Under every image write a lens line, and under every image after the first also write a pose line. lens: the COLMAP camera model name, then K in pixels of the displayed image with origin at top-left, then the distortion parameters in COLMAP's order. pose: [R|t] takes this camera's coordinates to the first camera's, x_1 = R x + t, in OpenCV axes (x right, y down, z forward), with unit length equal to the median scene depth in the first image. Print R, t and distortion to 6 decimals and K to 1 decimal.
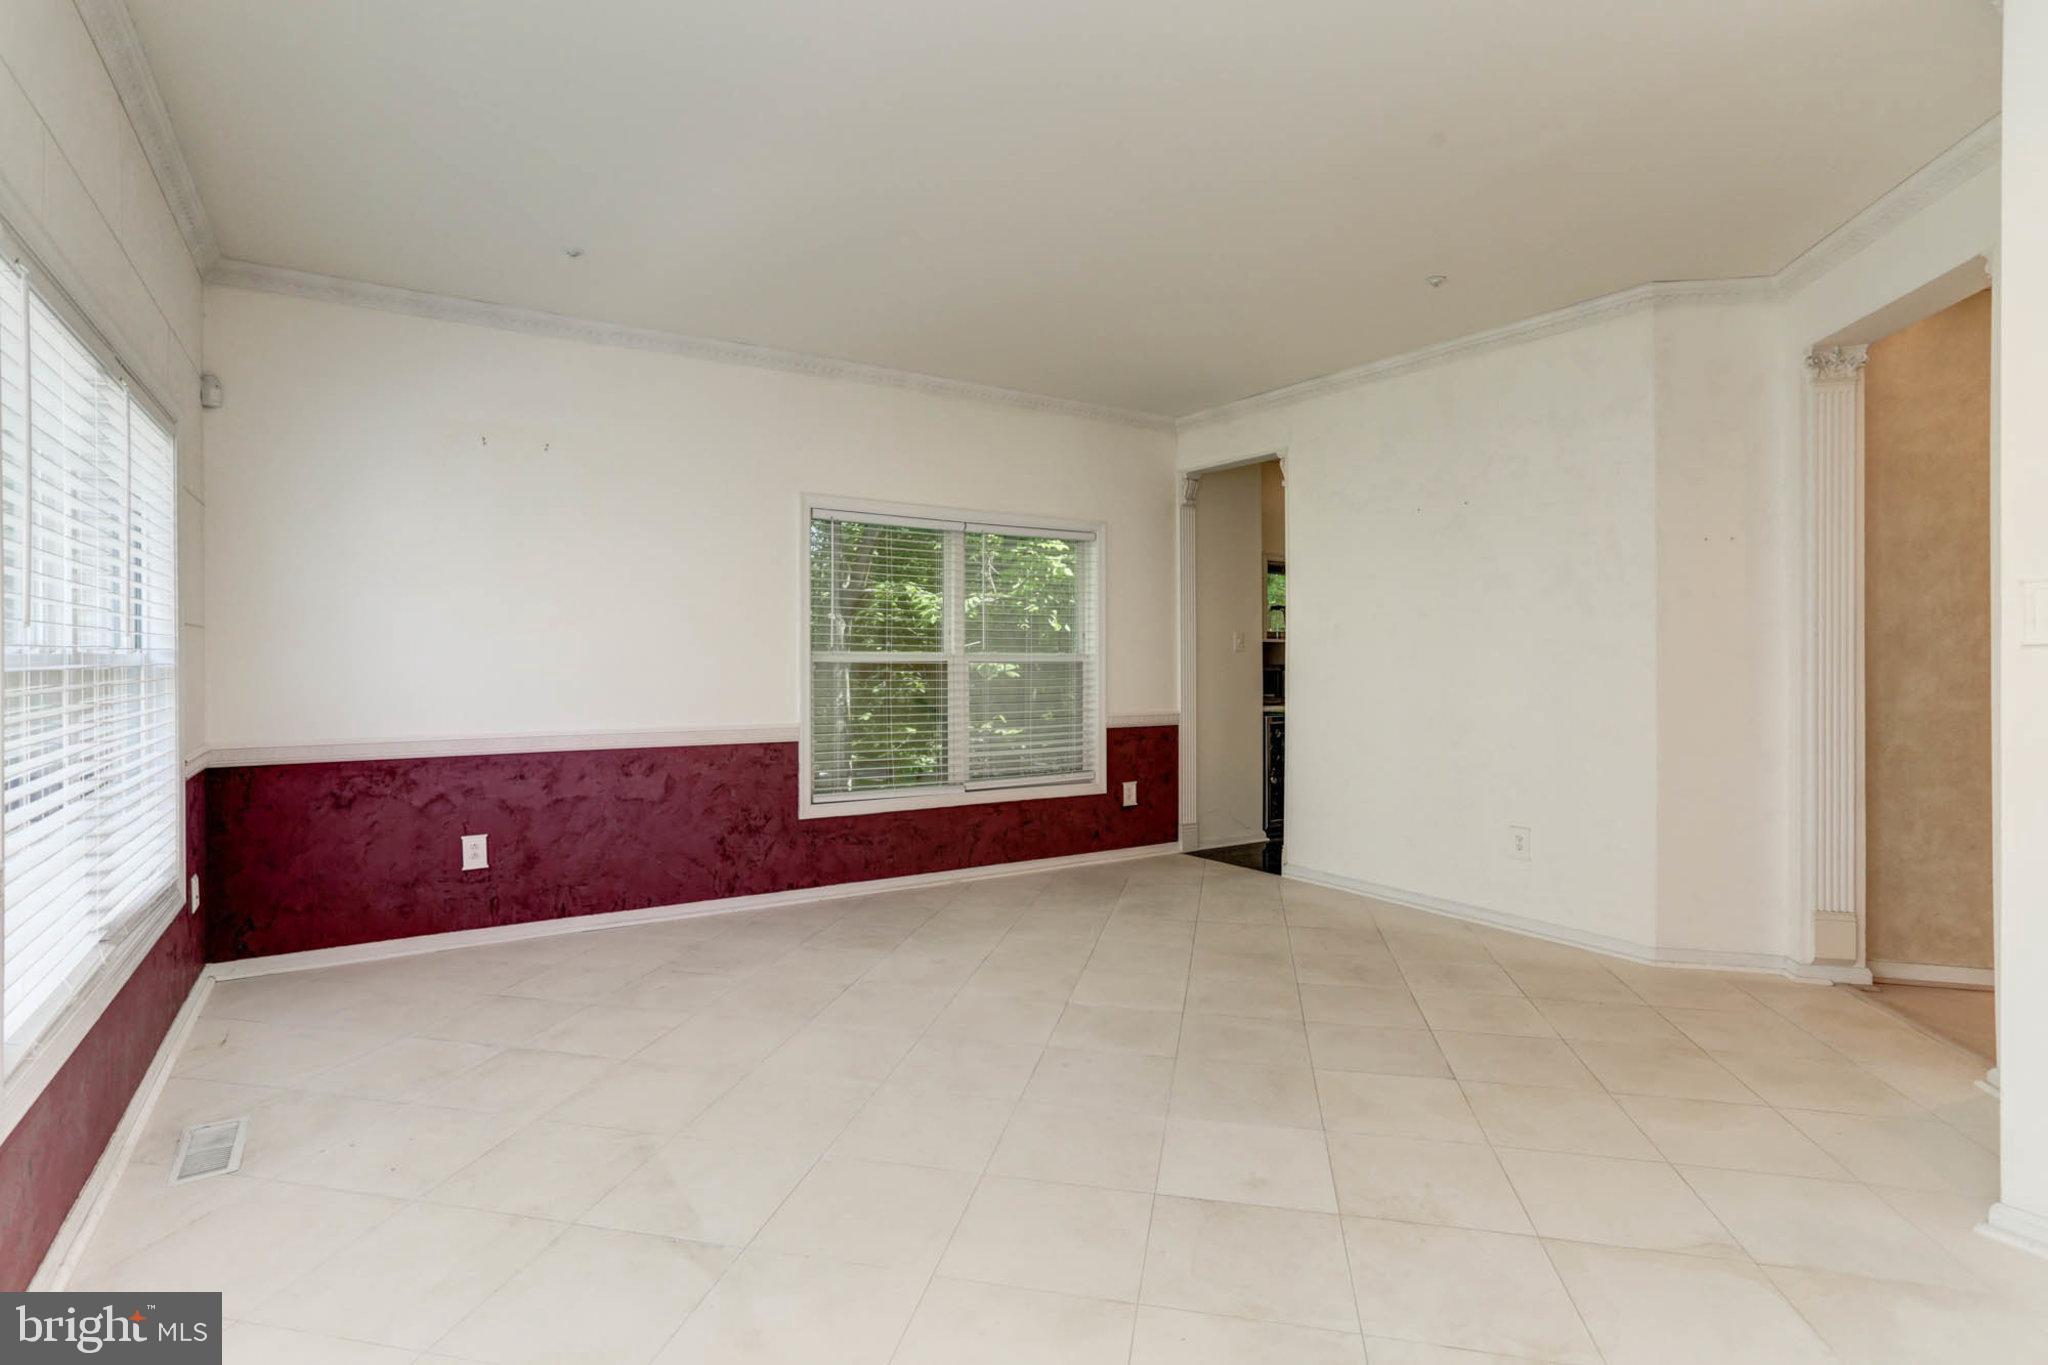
lens RADIAL K [[1034.4, 0, 1023.2], [0, 1034.4, 664.7], [0, 0, 1]] dist [-0.000954, -0.000066]
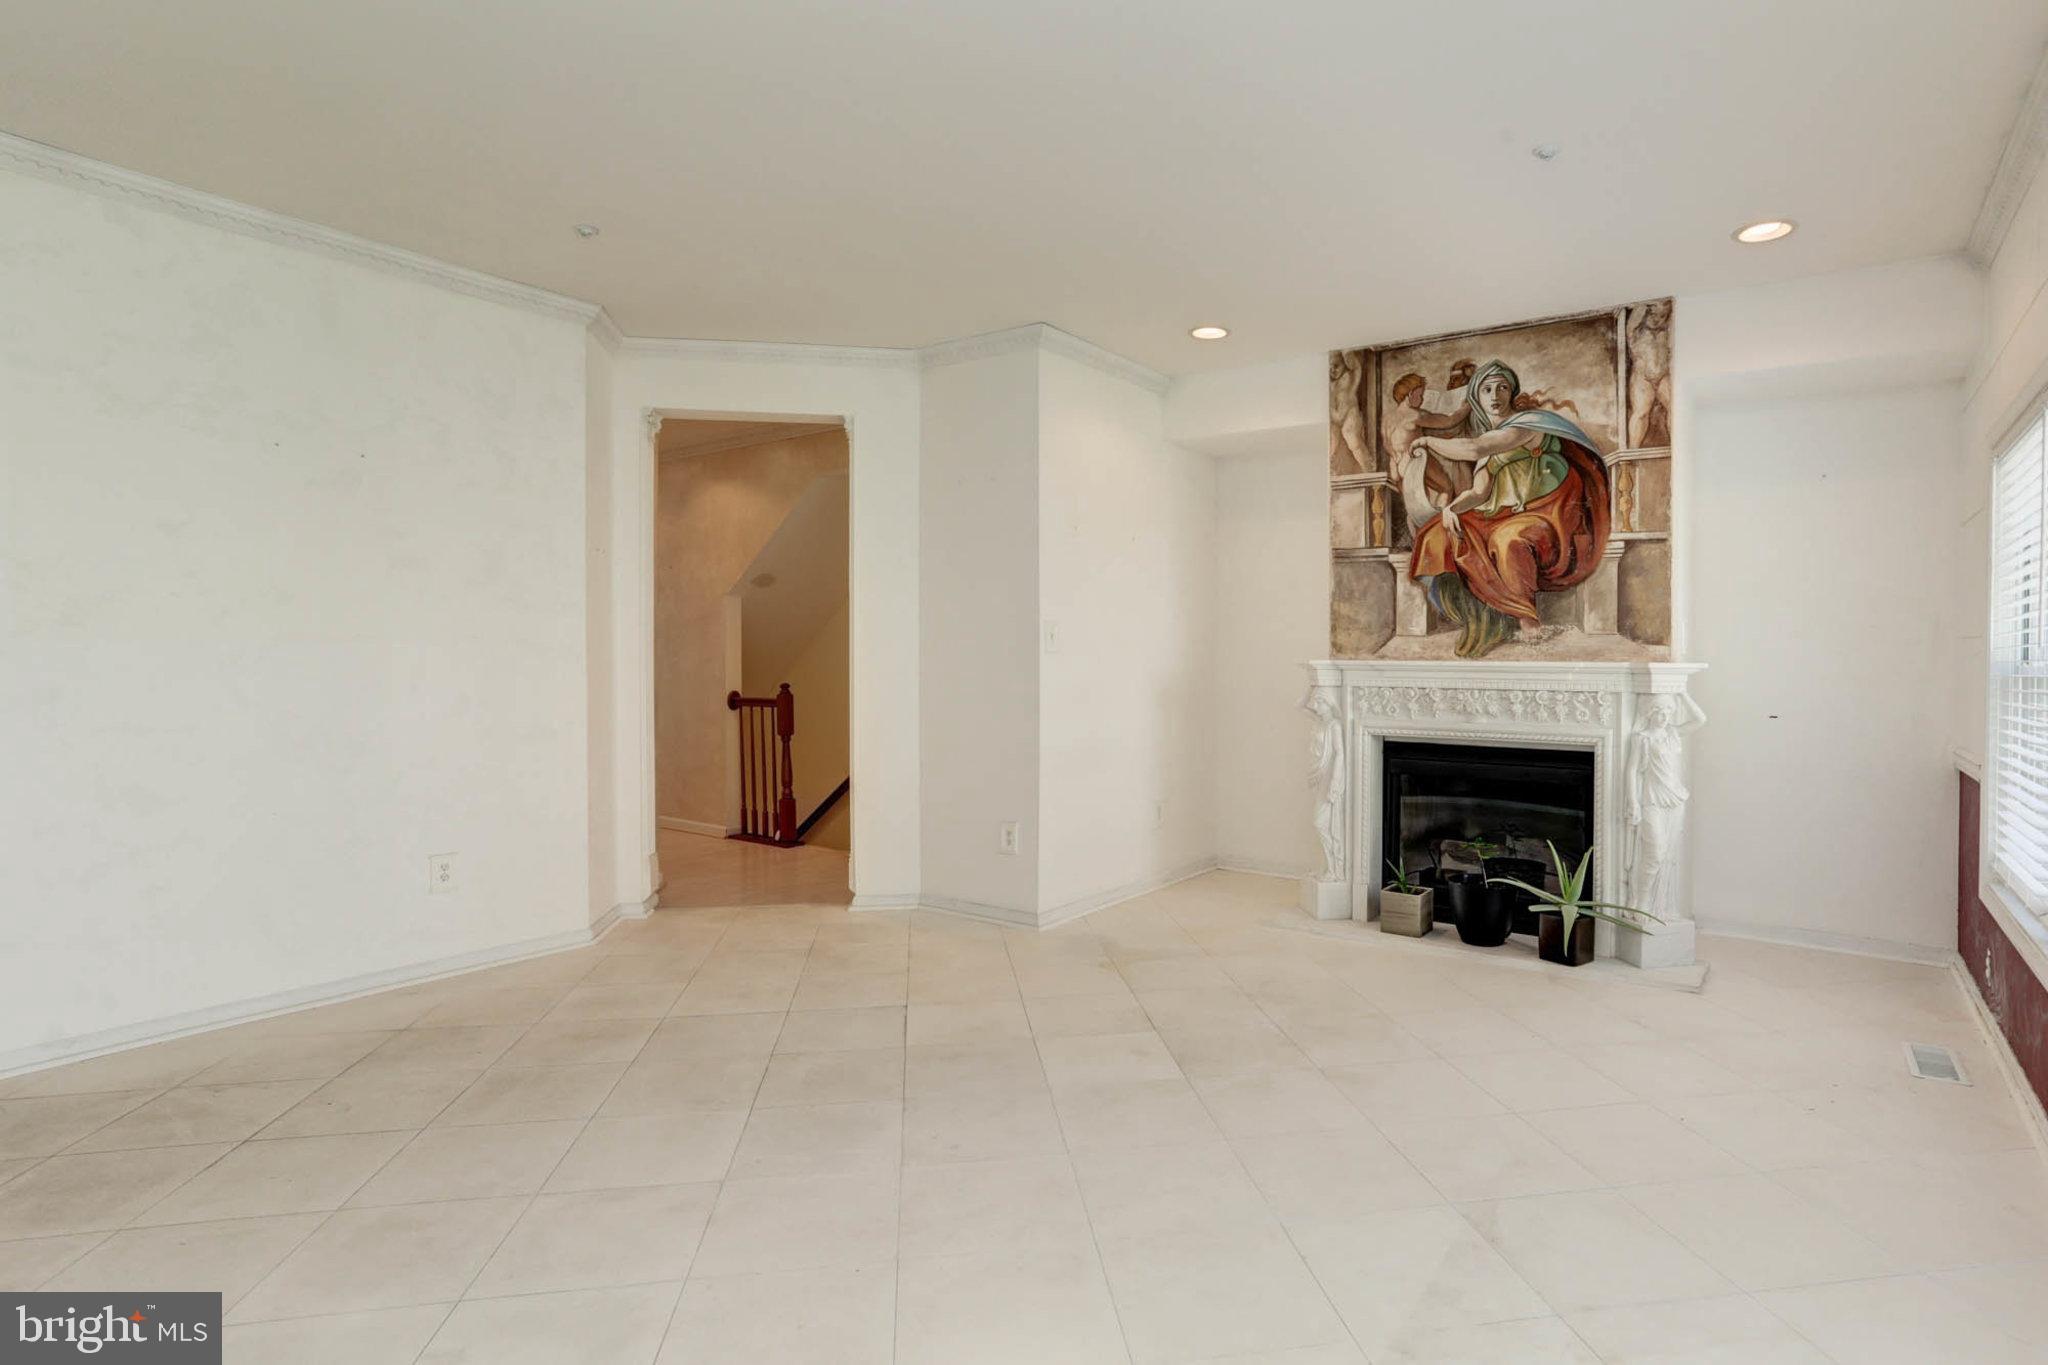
lens RADIAL K [[1077.2, 0, 1103.8], [0, 1077.2, 658.1], [0, 0, 1]] dist [-0.000559, 0.000208]
pose [[-0.387053, -0.005389, 0.922042, -0.605212], [0.001099, 0.999980, 0.006306, -0.010850], [-0.922057, 0.003454, -0.387039, 0.920930]]
